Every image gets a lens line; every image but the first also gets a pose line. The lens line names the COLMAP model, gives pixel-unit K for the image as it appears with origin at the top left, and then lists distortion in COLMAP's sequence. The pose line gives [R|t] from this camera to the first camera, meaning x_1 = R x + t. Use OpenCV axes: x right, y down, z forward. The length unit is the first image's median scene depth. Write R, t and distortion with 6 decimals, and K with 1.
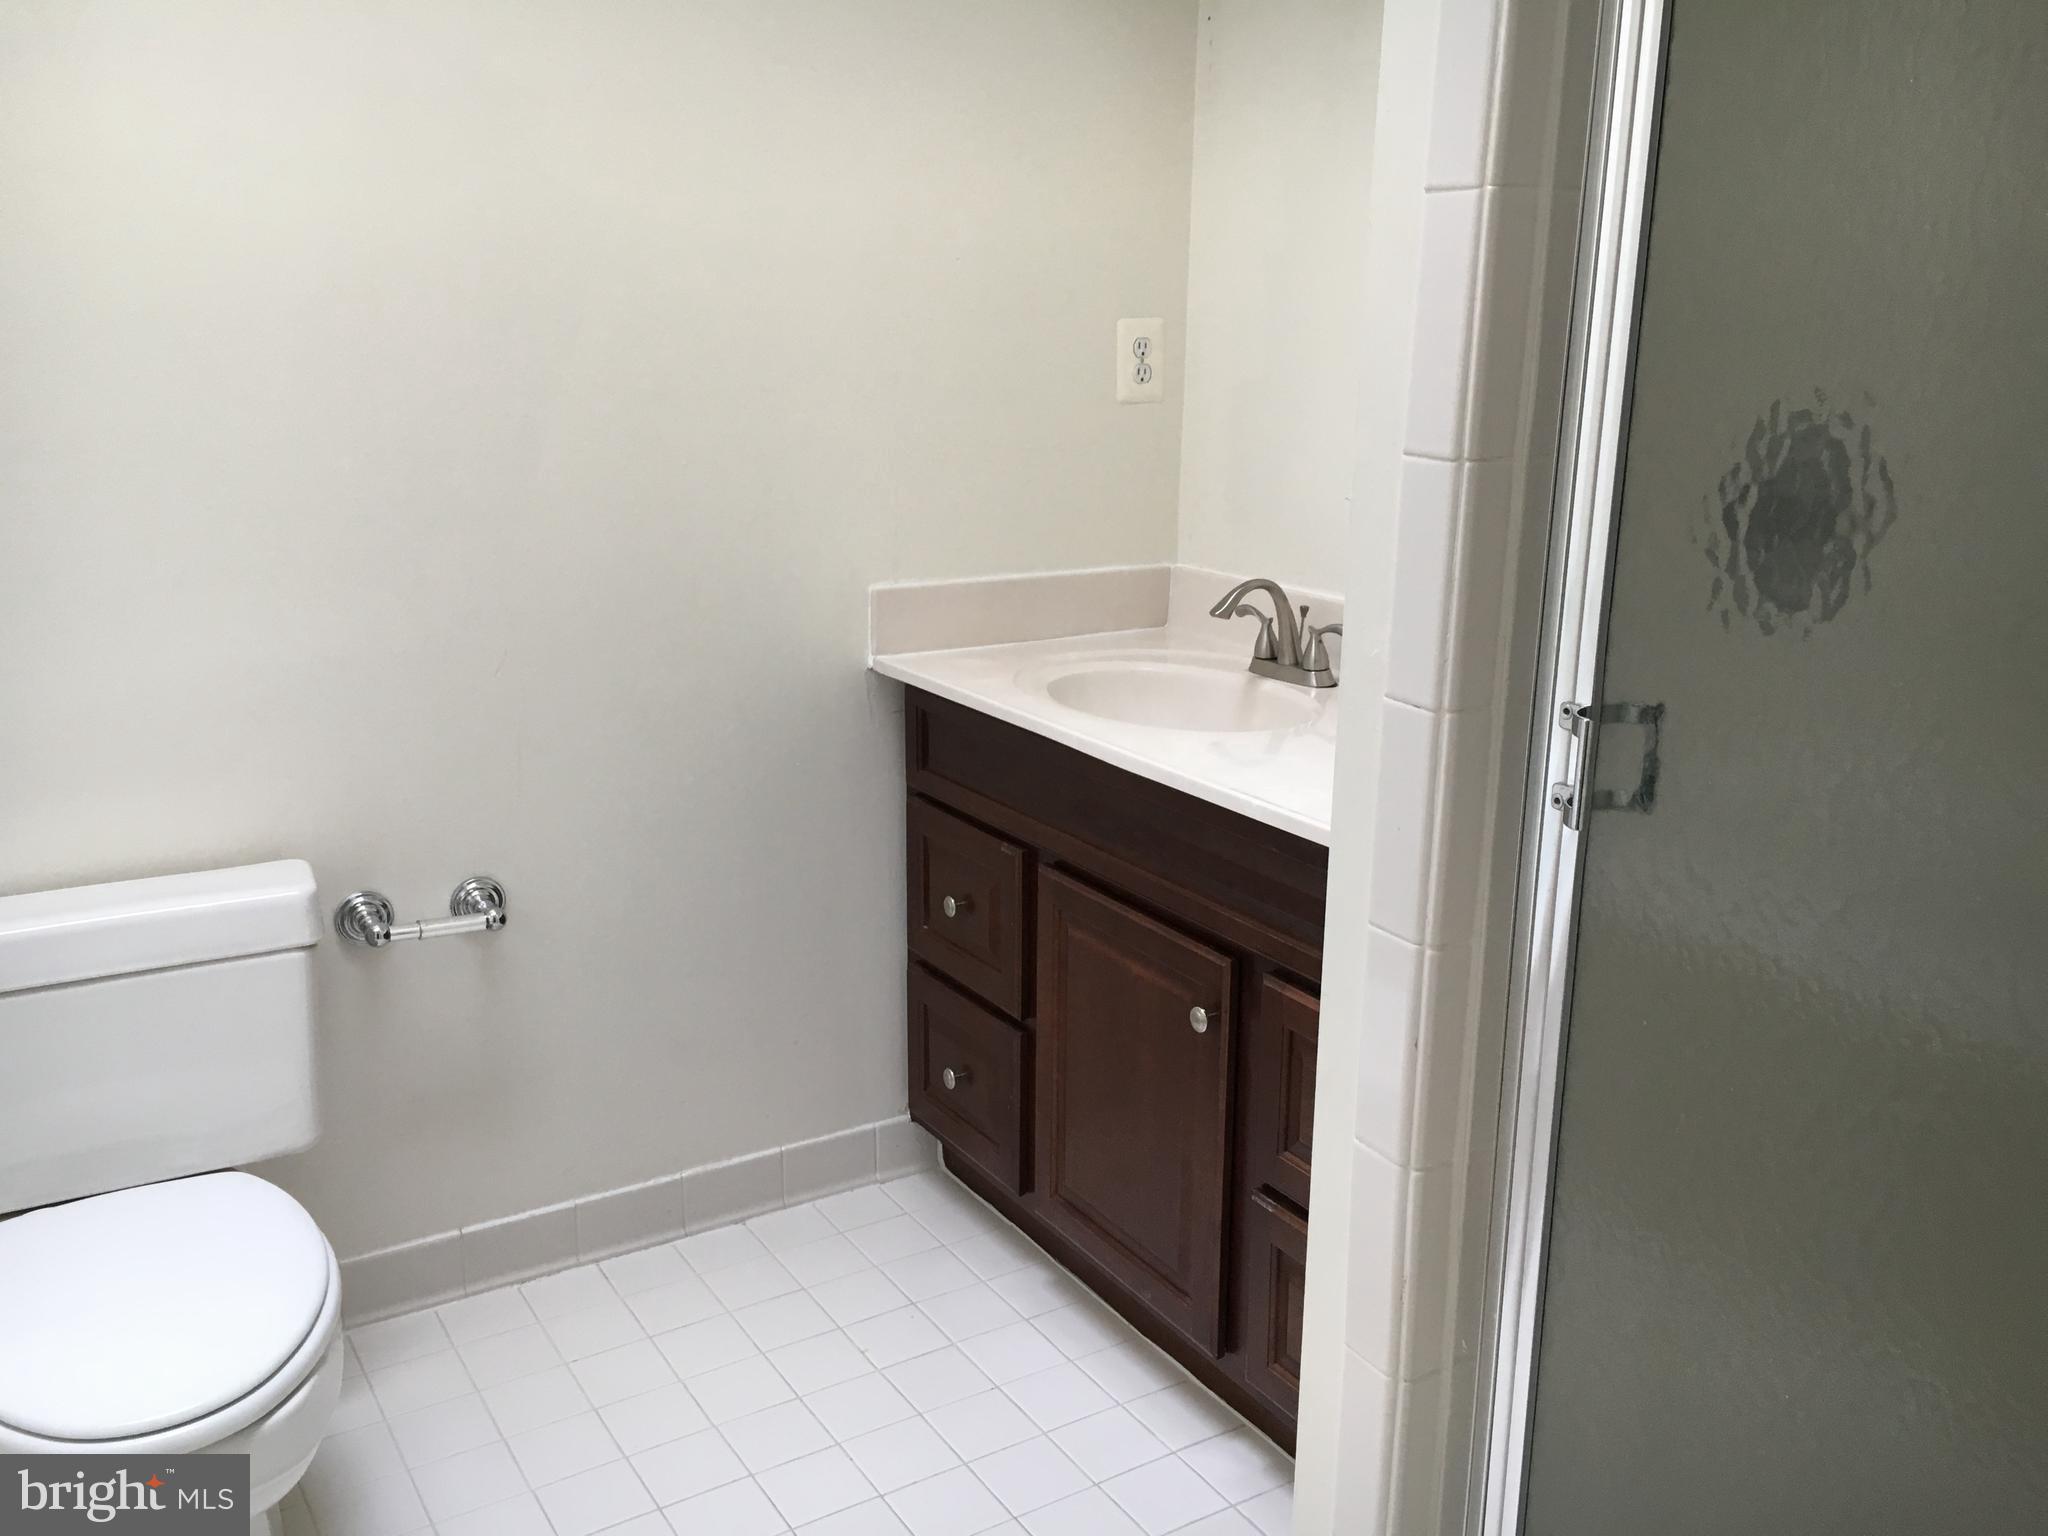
lens RADIAL K [[1740.3, 0, 1044.2], [0, 1740.3, 757.1], [0, 0, 1]] dist [0.077602, -0.053119]
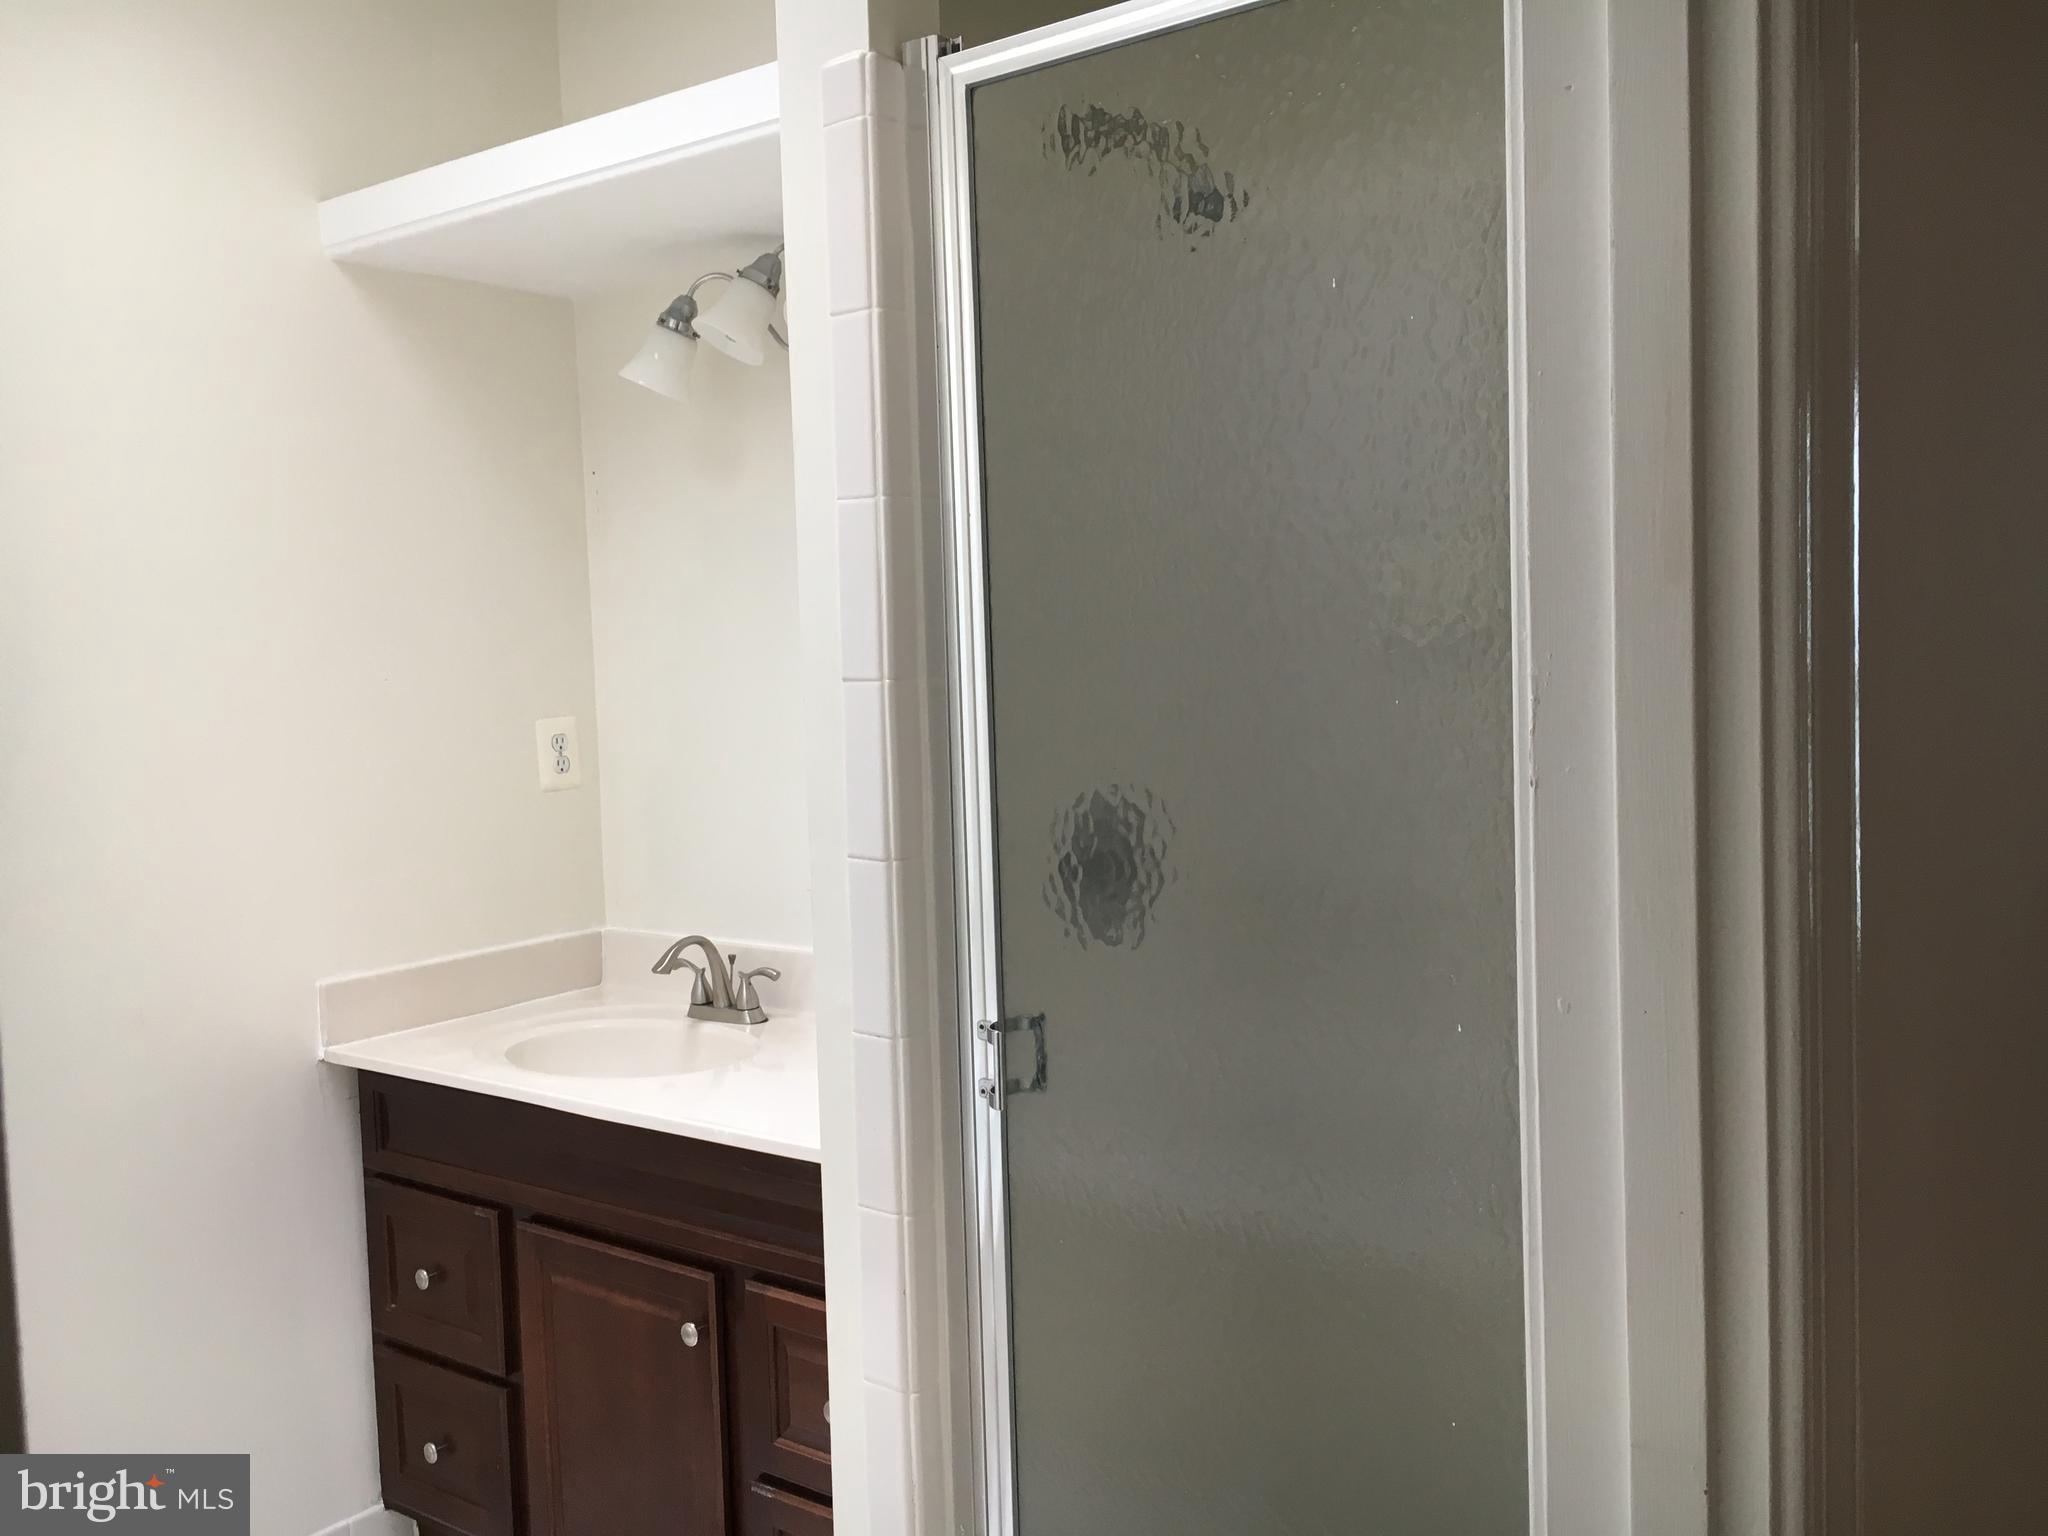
lens RADIAL K [[1740.3, 0, 1020.8], [0, 1740.3, 785.5], [0, 0, 1]] dist [0.077602, -0.053119]
pose [[0.935173, -0.075532, 0.346043, -0.066435], [0.132576, 0.980622, -0.144238, -0.004554], [-0.328443, 0.180765, 0.927065, -0.161995]]
